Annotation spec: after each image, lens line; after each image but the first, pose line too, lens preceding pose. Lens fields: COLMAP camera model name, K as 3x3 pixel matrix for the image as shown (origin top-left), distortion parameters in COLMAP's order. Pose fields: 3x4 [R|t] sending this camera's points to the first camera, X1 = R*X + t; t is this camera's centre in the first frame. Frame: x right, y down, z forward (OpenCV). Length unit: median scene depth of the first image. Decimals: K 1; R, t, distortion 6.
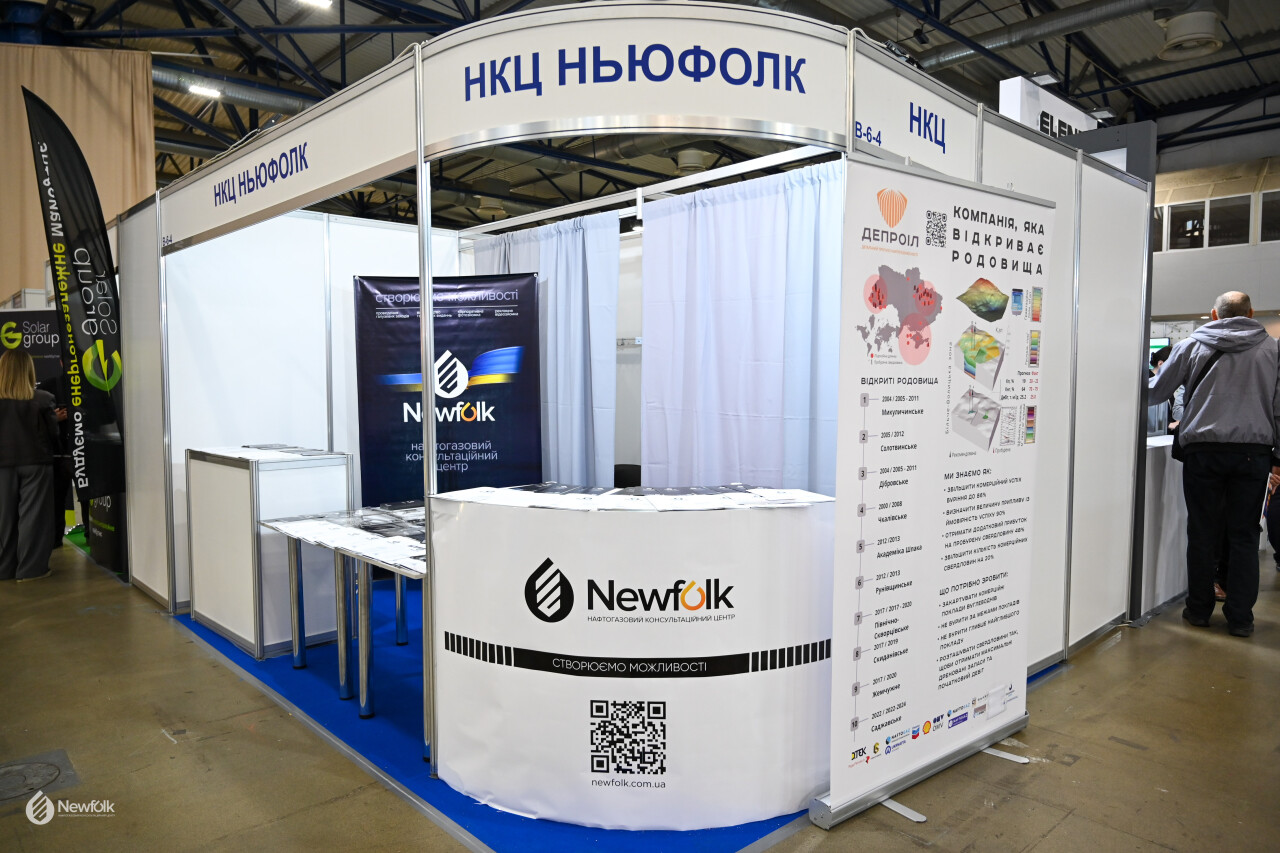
lens RADIAL K [[869.8, 0, 649.3], [0, 869.8, 427.7], [0, 0, 1]] dist [-0.014787, 0.003140]
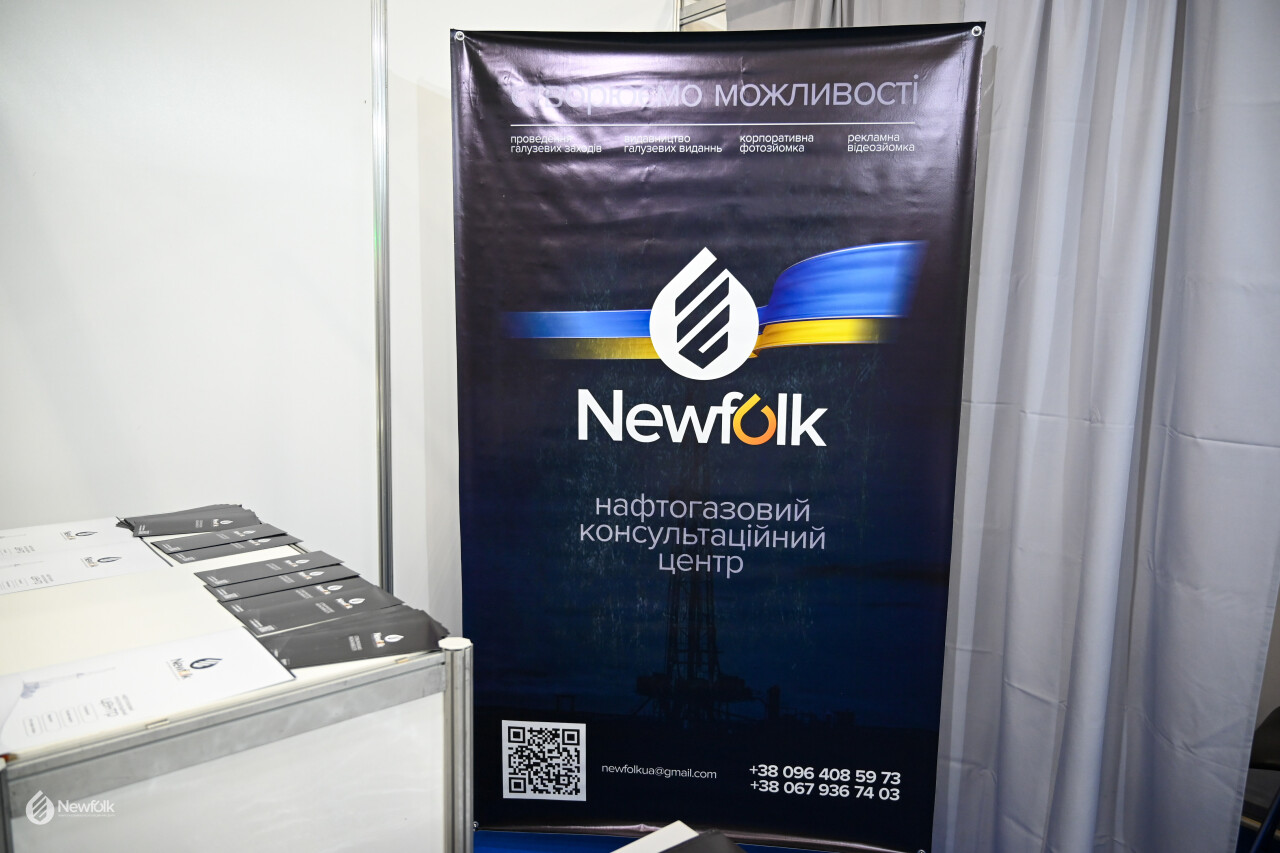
lens RADIAL K [[869.8, 0, 631.0], [0, 869.8, 426.2], [0, 0, 1]] dist [-0.014787, 0.003140]
pose [[0.997471, 0.037596, -0.060312, -0.237685], [-0.031990, 0.995303, 0.091367, -0.047386], [0.063464, -0.089206, 0.993989, 0.632266]]
